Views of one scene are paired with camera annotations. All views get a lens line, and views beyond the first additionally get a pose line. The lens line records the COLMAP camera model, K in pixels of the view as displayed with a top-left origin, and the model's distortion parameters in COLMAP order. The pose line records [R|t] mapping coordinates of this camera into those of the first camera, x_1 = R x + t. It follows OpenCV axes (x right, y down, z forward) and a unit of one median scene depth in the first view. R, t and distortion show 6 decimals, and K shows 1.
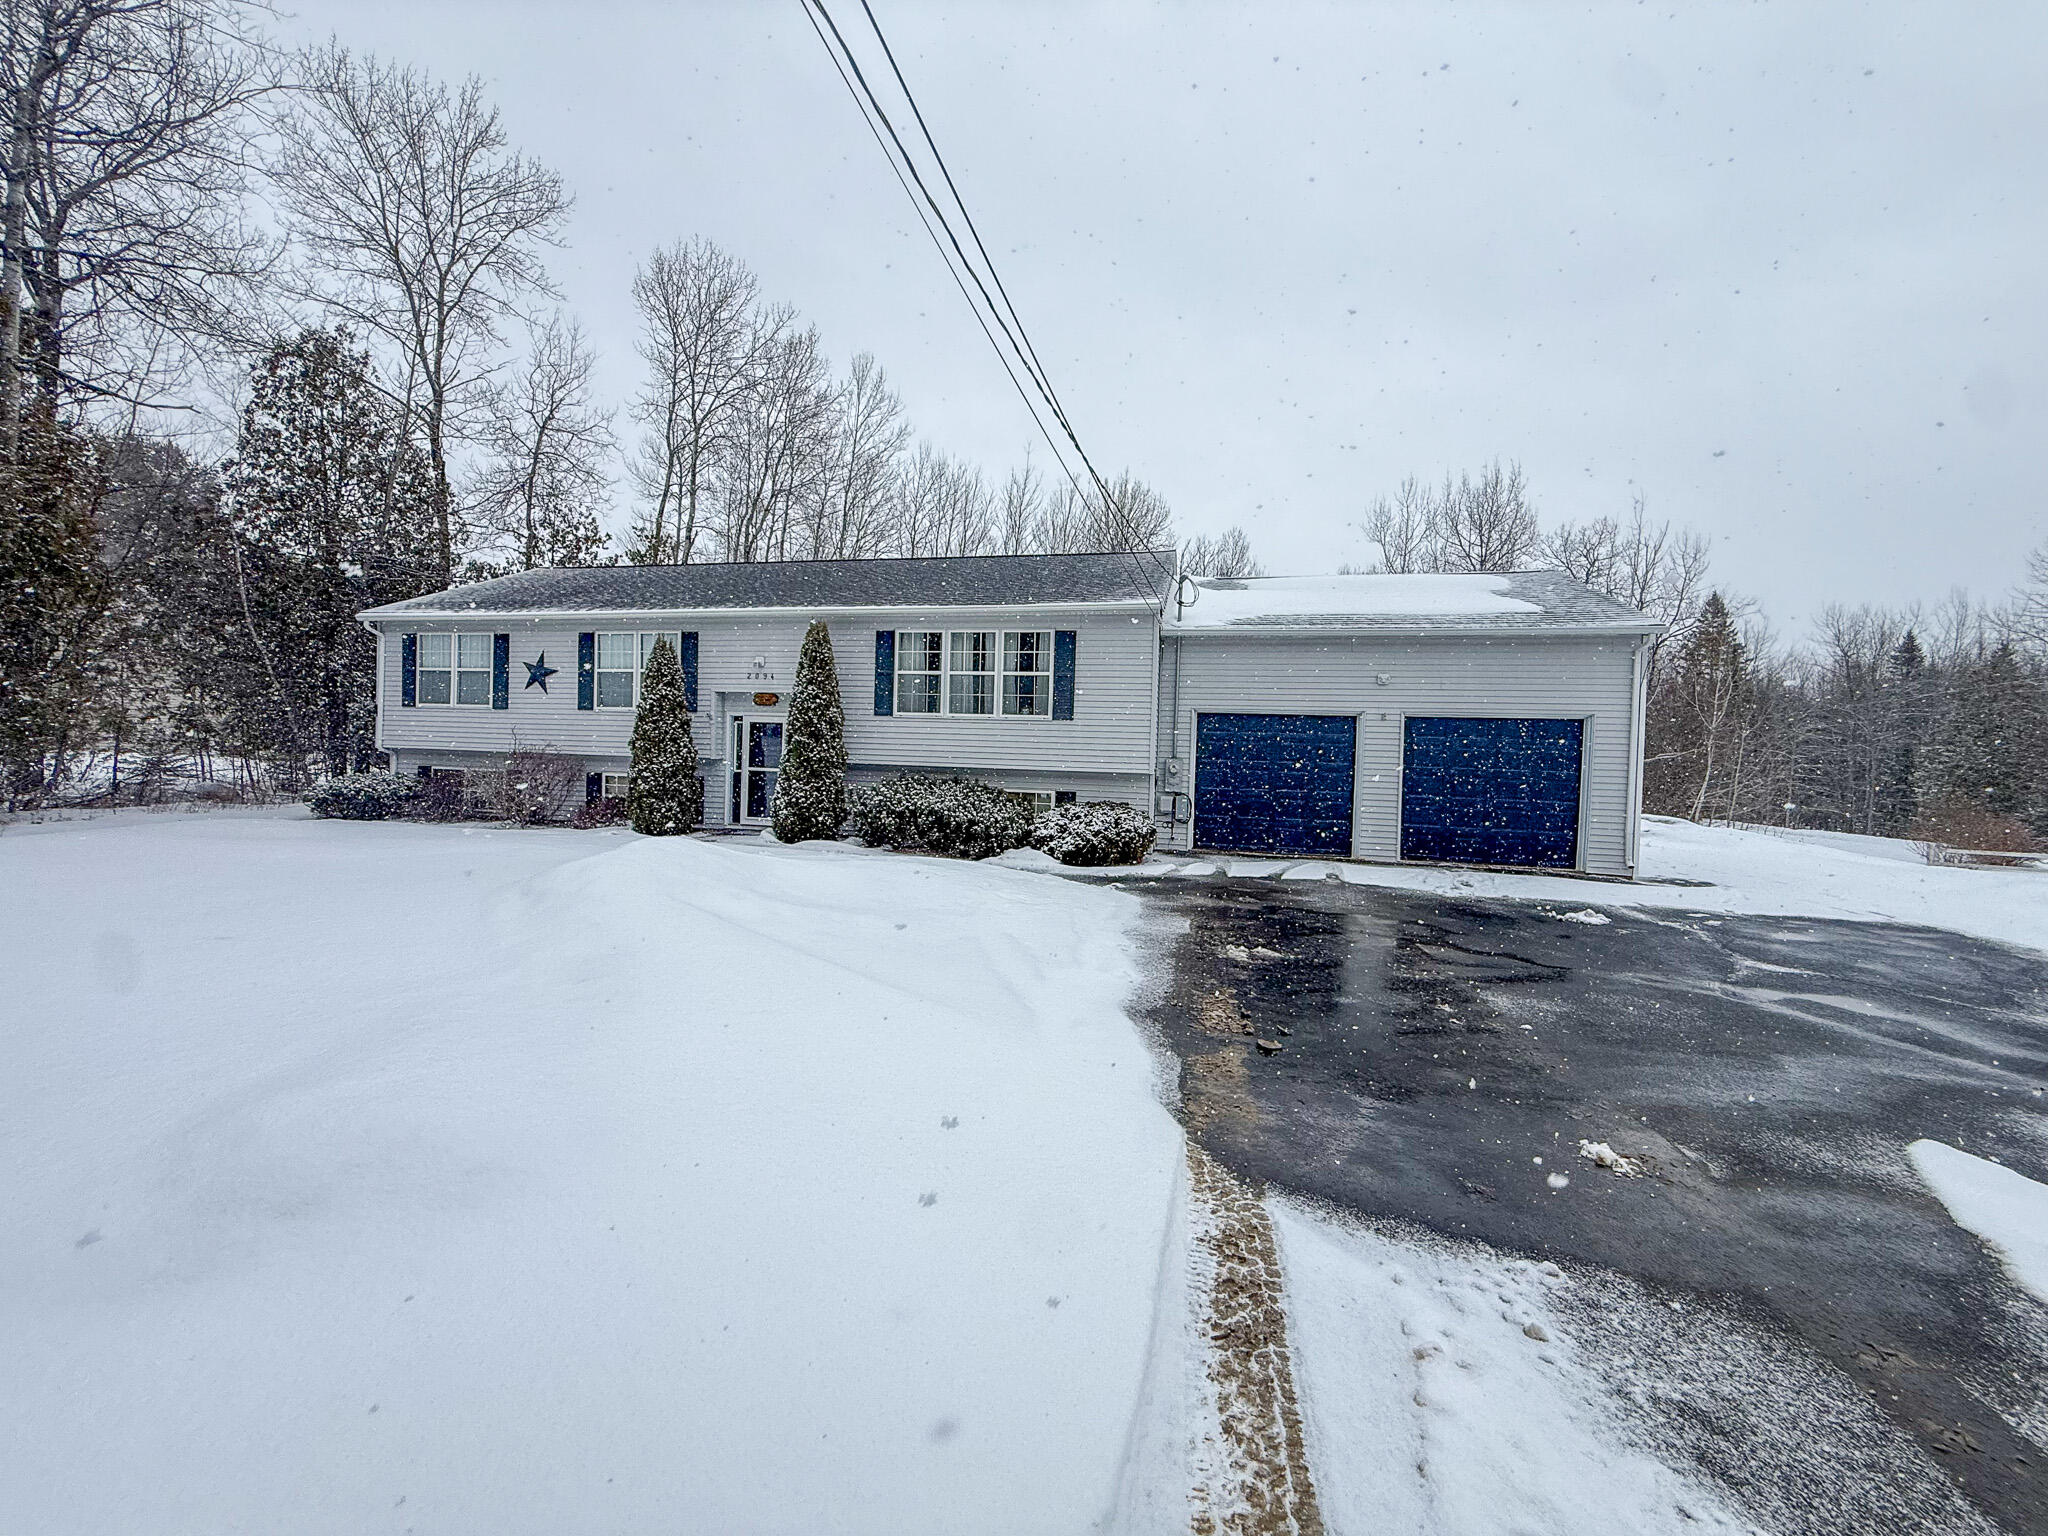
lens RADIAL K [[824.2, 0, 1024.0], [0, 824.2, 768.0], [0, 0, 1]] dist [-0.000488, 0.000003]
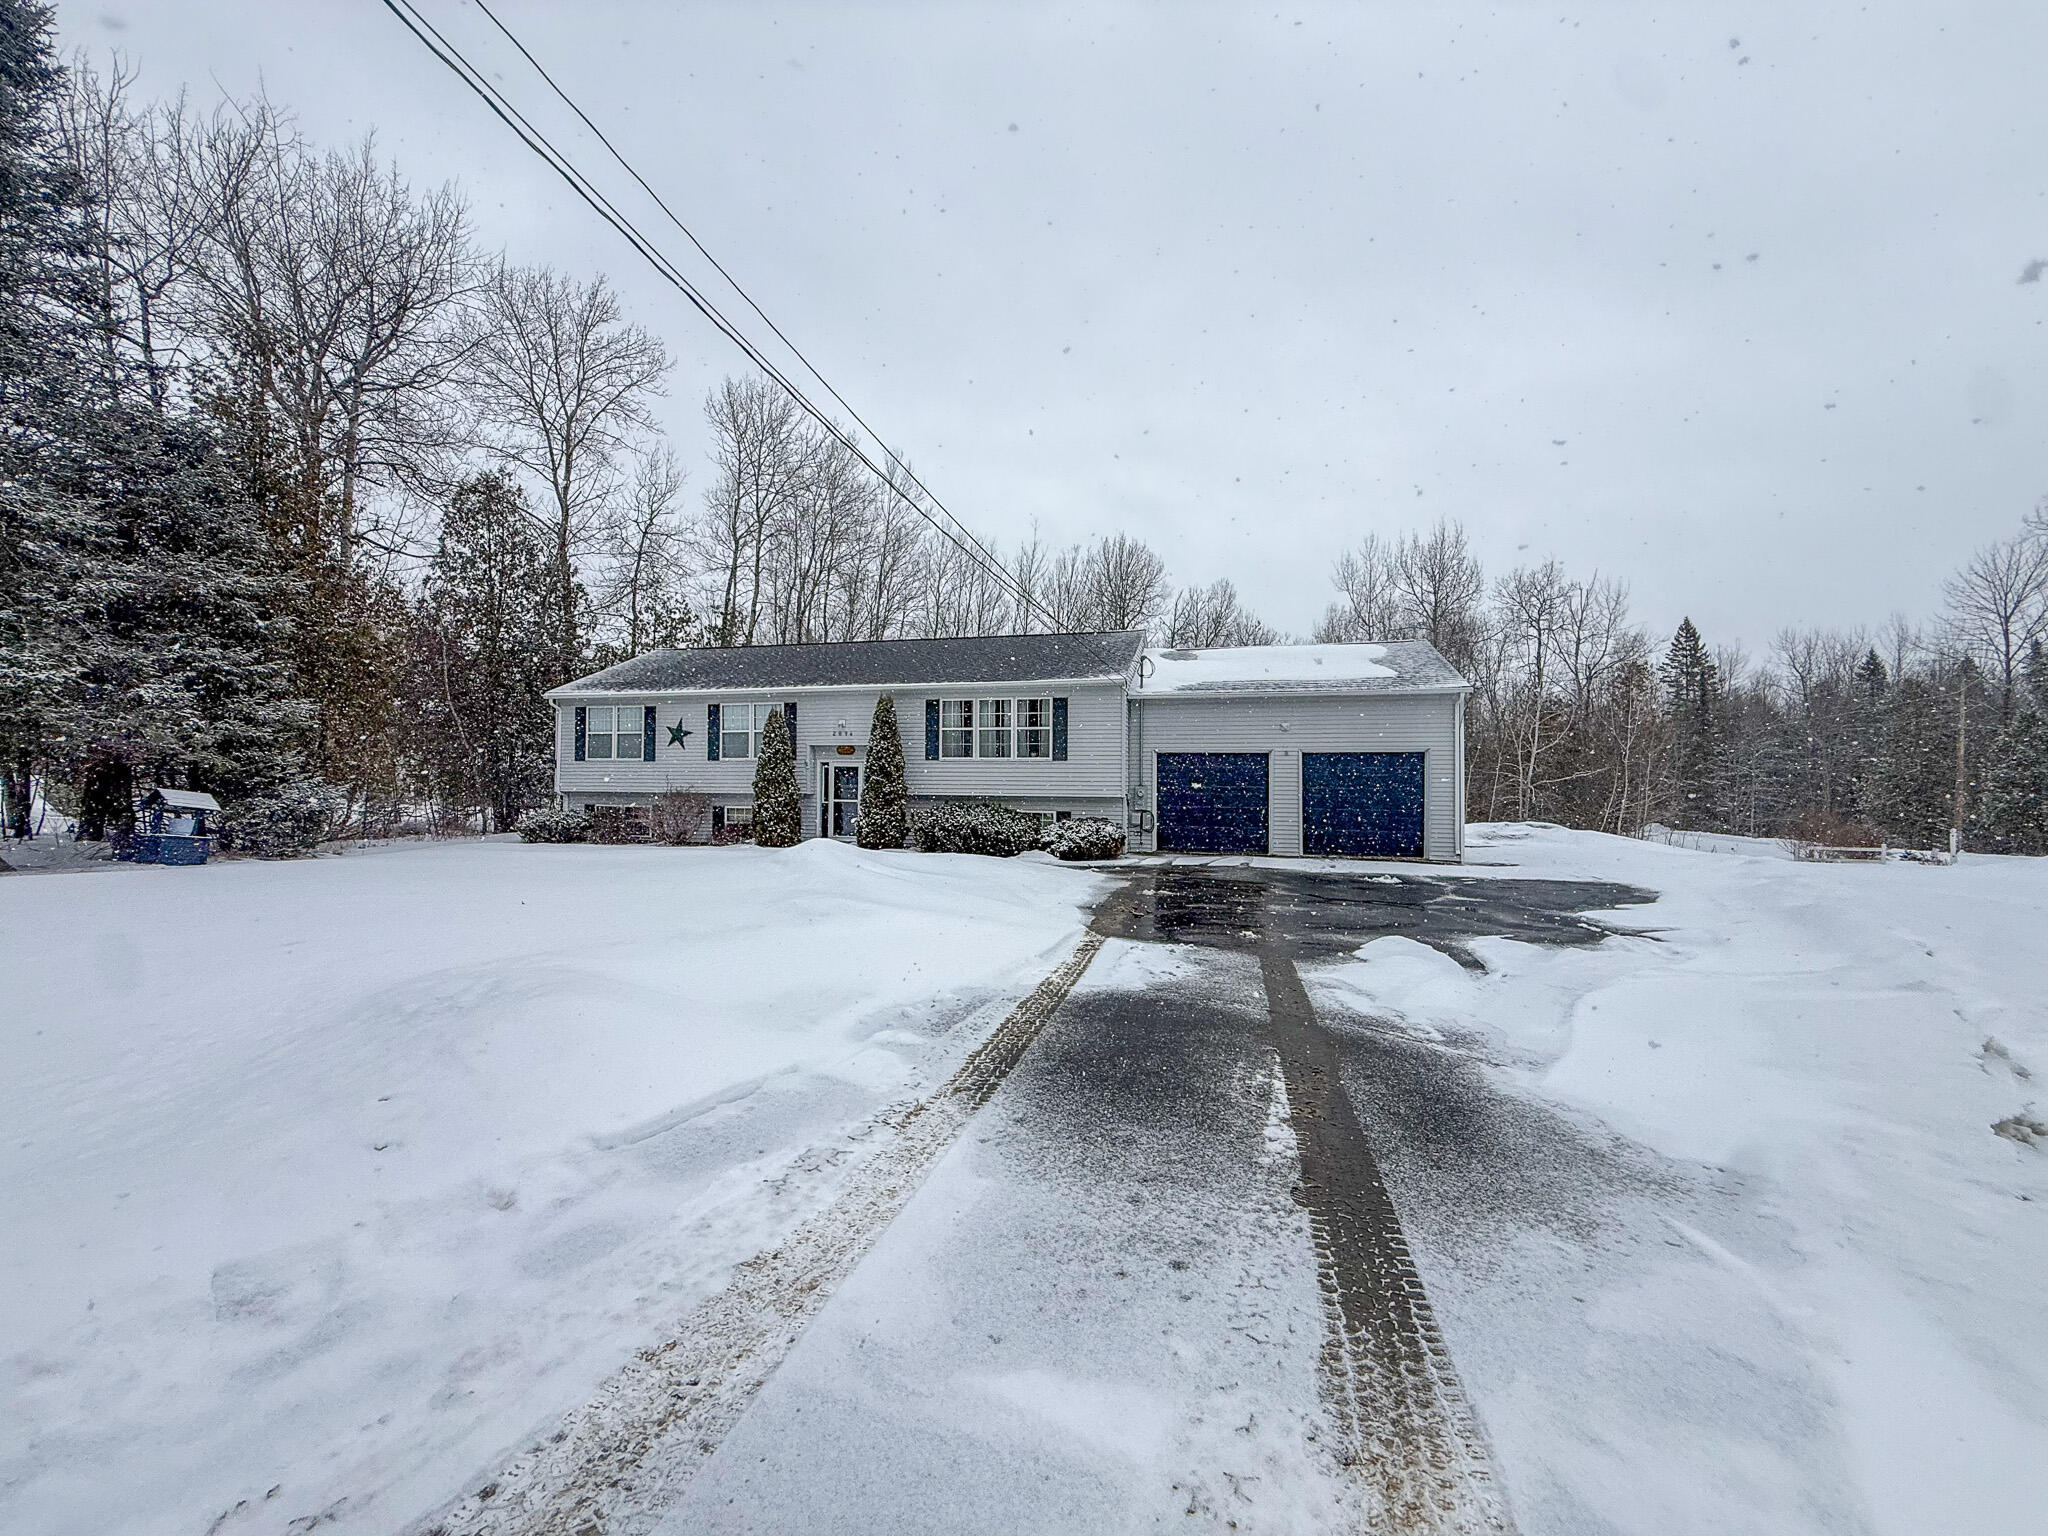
lens RADIAL K [[824.2, 0, 1024.0], [0, 824.2, 768.0], [0, 0, 1]] dist [-0.000488, 0.000003]
pose [[0.999497, -0.023549, -0.021264, 0.013682], [0.022739, 0.999036, -0.037537, 0.005465], [0.022128, 0.037034, 0.999069, -0.372933]]
